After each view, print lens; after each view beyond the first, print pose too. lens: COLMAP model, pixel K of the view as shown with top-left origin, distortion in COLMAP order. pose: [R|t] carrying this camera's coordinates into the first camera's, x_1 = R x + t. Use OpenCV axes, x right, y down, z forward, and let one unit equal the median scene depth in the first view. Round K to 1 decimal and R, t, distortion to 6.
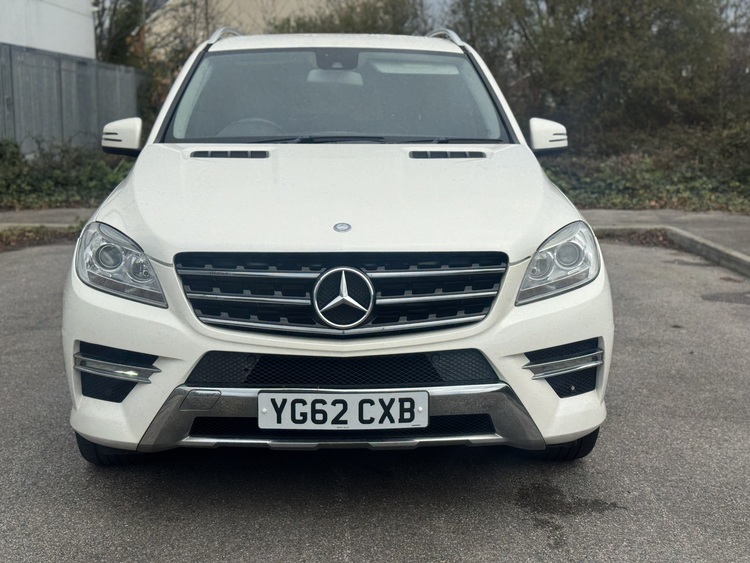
lens RADIAL K [[1097.5, 0, 375.0], [0, 1097.5, 281.5], [0, 0, 1]] dist [0.127053, -0.032796]
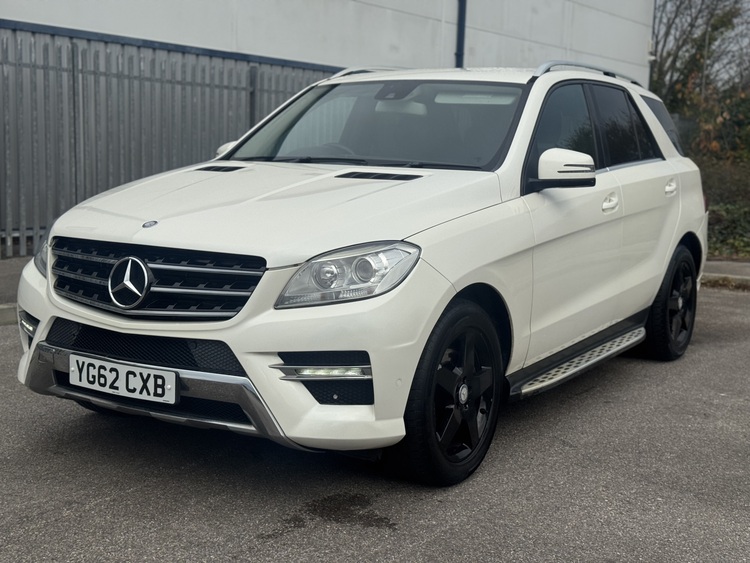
lens RADIAL K [[1097.5, 0, 375.0], [0, 1097.5, 281.5], [0, 0, 1]] dist [0.127053, -0.032796]
pose [[0.821058, 0.093076, -0.563206, 0.842417], [-0.118259, 0.992948, -0.008306, -0.007511], [0.558461, 0.073424, 0.826275, 0.170607]]
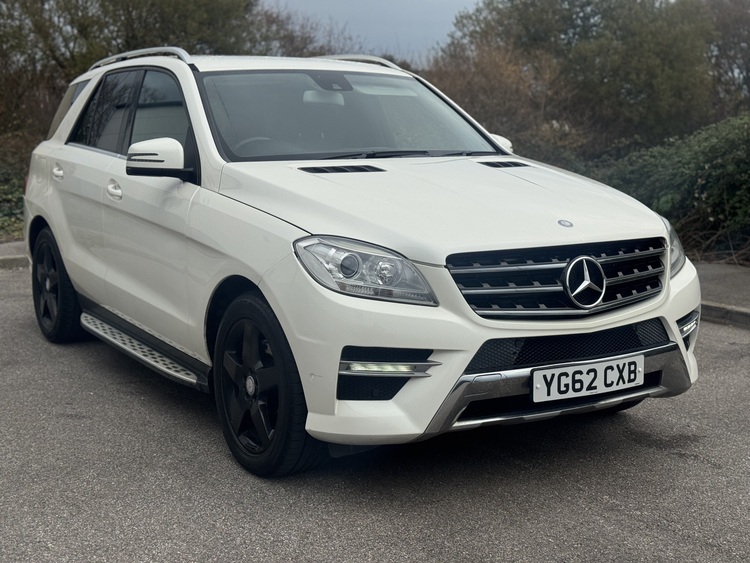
lens RADIAL K [[1097.5, 0, 375.0], [0, 1097.5, 281.5], [0, 0, 1]] dist [0.127053, -0.032796]
pose [[0.874288, -0.078818, 0.478965, -0.781278], [0.088383, 0.996083, 0.002583, -0.008809], [-0.477293, 0.040074, 0.877830, 0.072052]]
